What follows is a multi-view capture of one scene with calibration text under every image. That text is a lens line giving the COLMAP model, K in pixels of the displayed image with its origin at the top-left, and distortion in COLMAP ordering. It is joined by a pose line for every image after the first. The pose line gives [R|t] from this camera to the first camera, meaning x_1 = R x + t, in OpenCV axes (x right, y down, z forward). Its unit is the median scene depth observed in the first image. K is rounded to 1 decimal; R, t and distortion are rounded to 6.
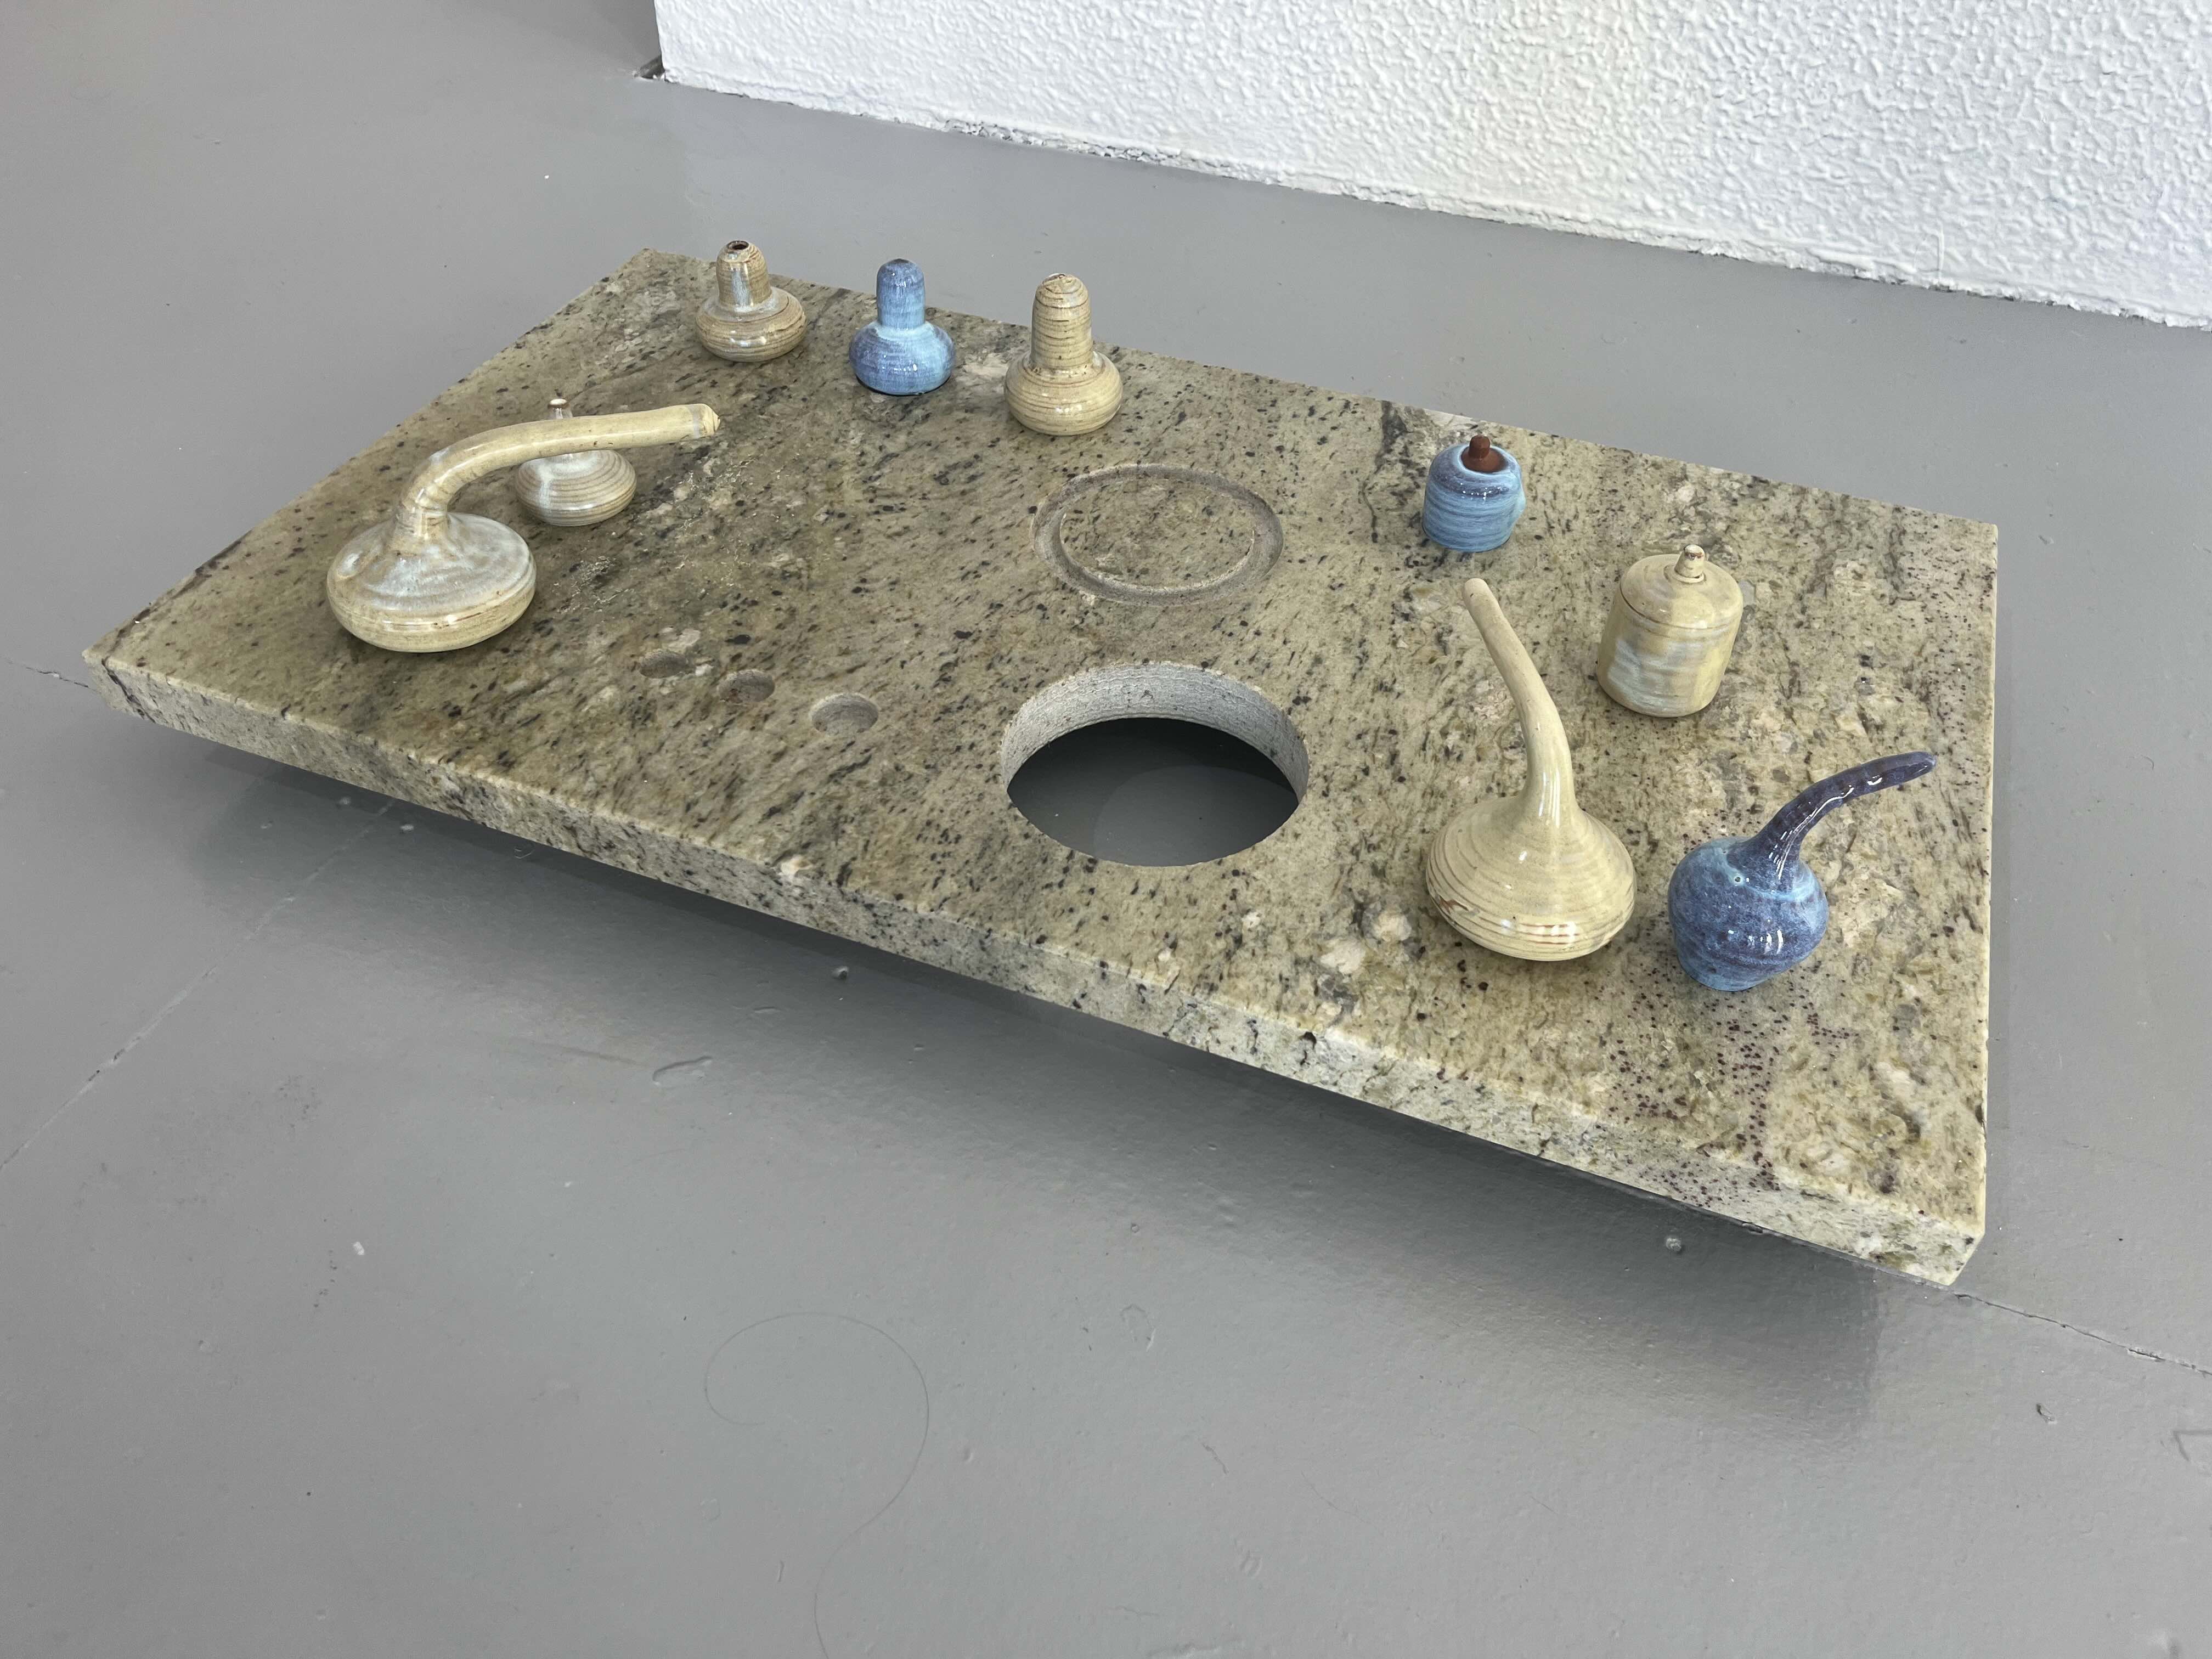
lens RADIAL K [[1693.8, 0, 1121.2], [0, 1693.8, 834.5], [0, 0, 1]] dist [0.068667, -0.120812]
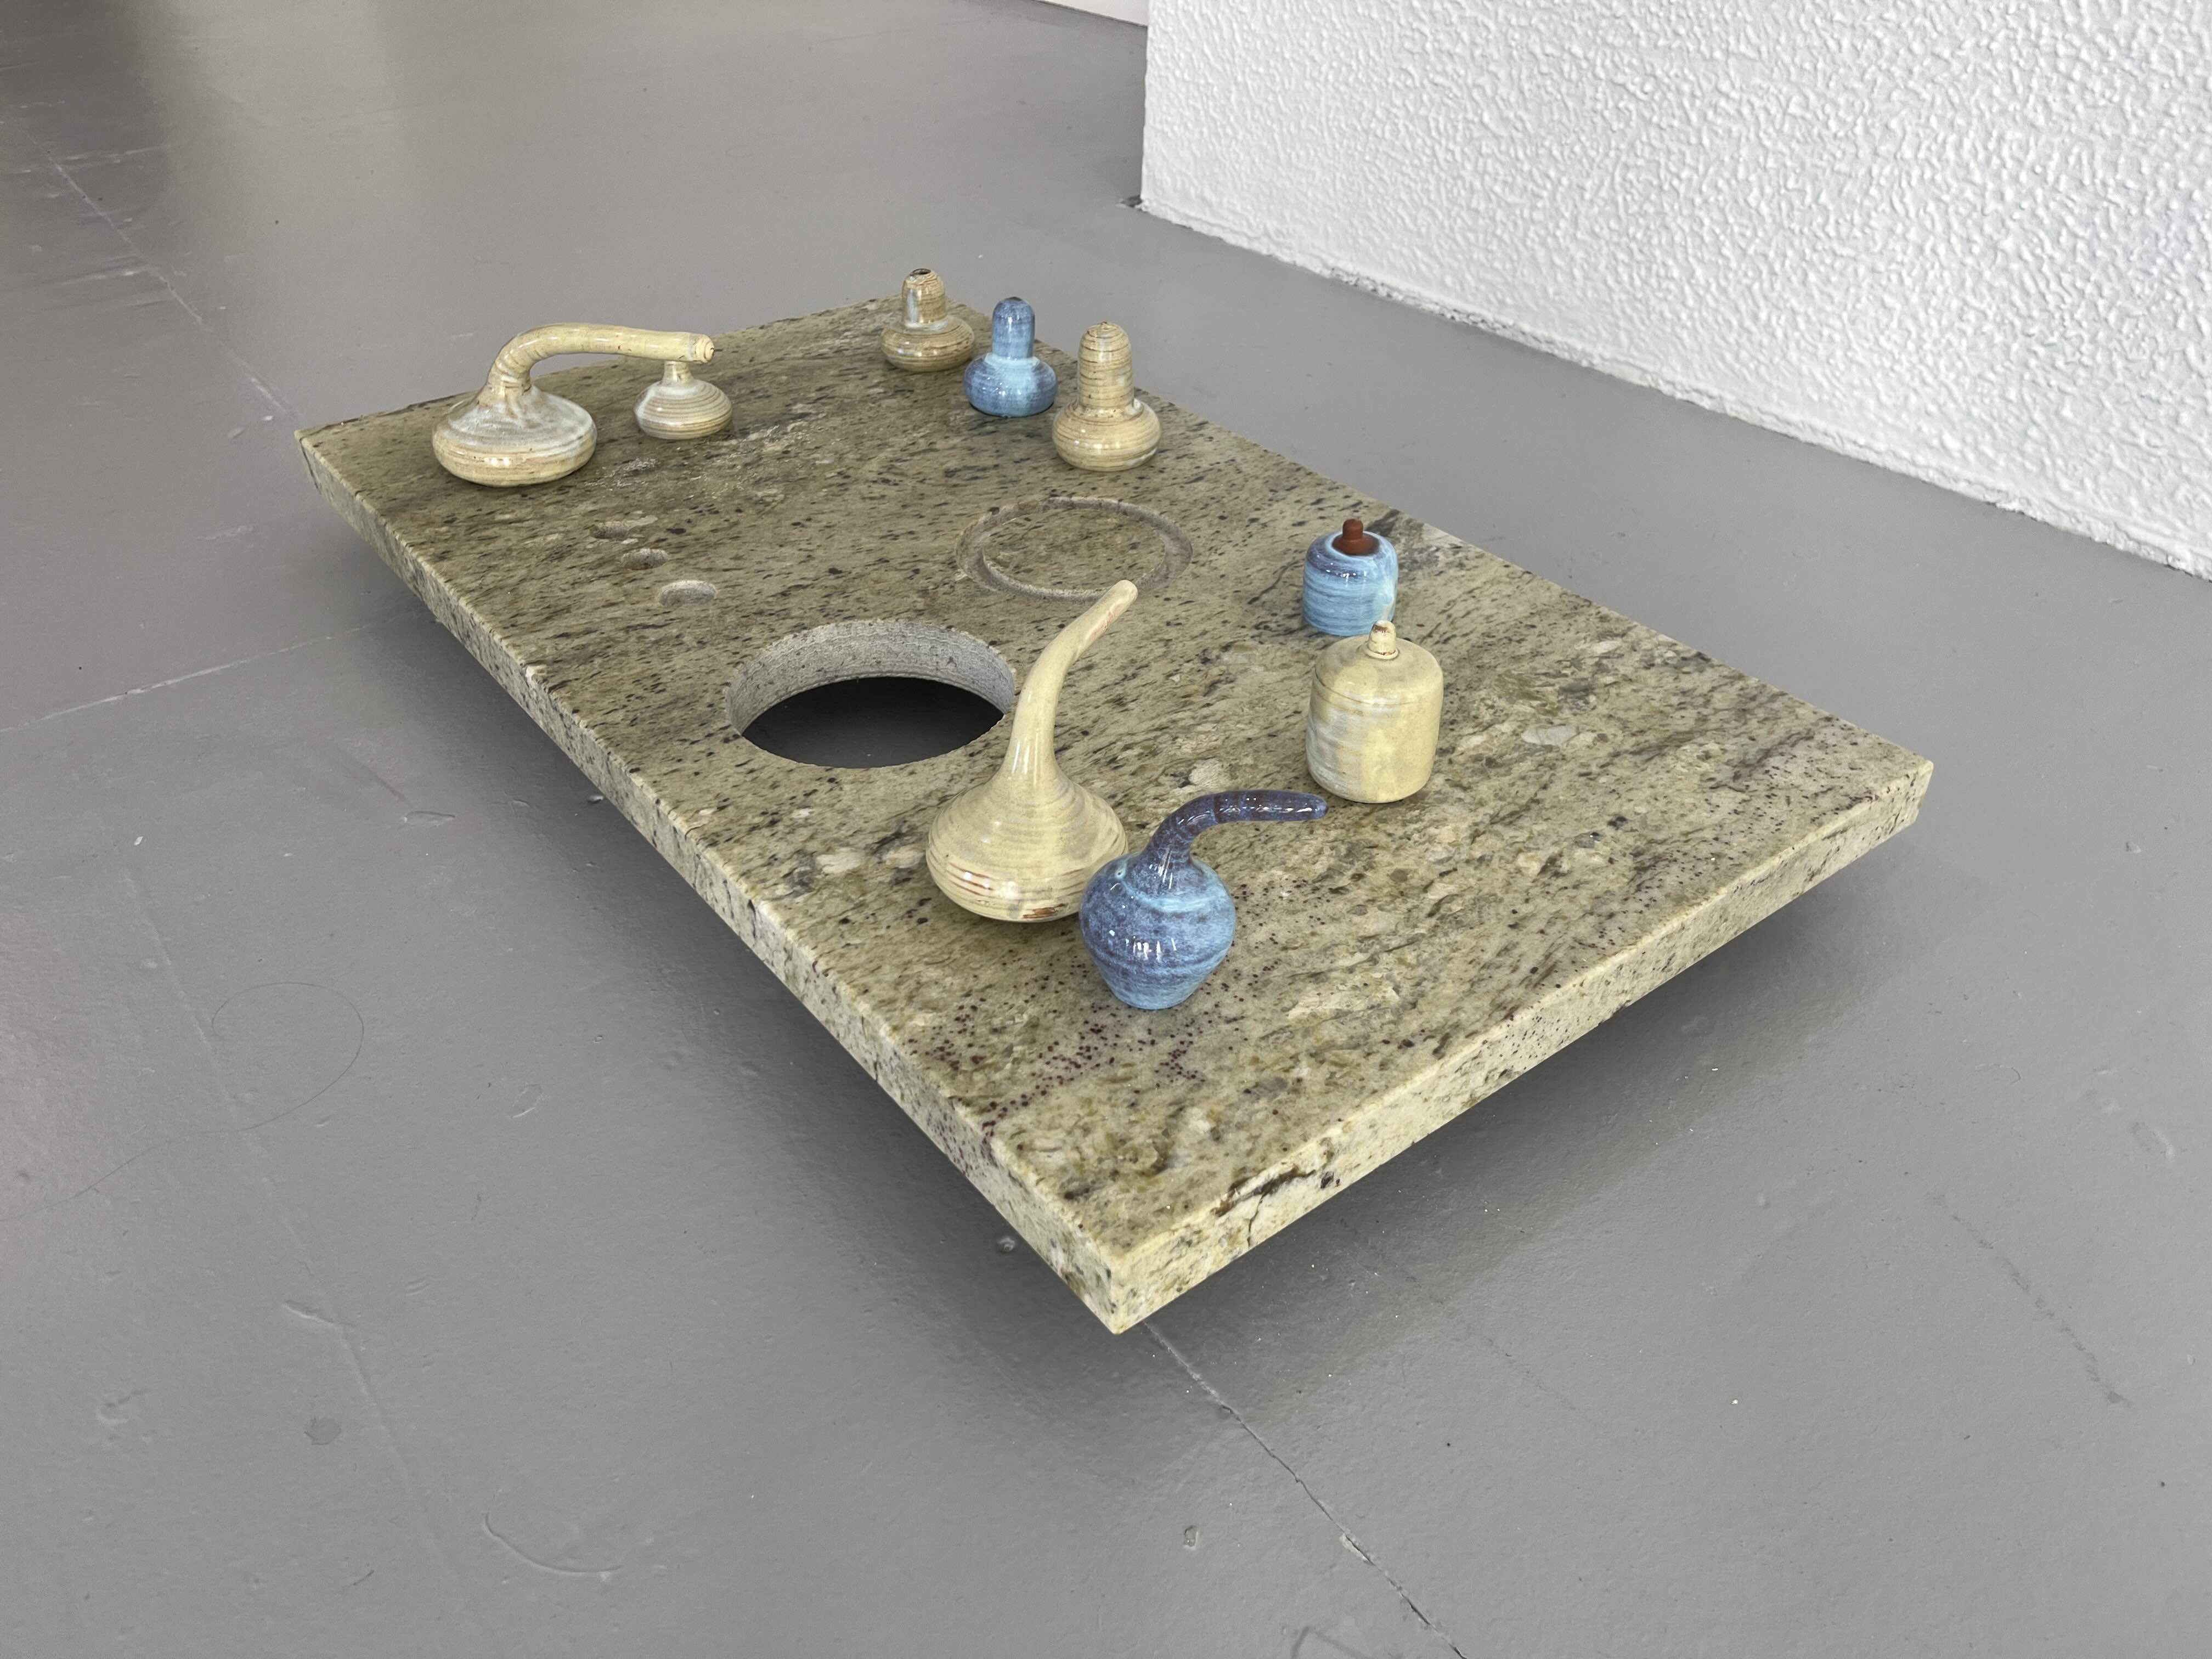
lens RADIAL K [[1693.8, 0, 1121.2], [0, 1693.8, 834.5], [0, 0, 1]] dist [0.068667, -0.120812]
pose [[0.856218, 0.284749, -0.431055, 0.503475], [-0.343647, 0.936938, -0.063669, 0.043479], [0.385742, 0.202646, 0.900076, 0.077366]]
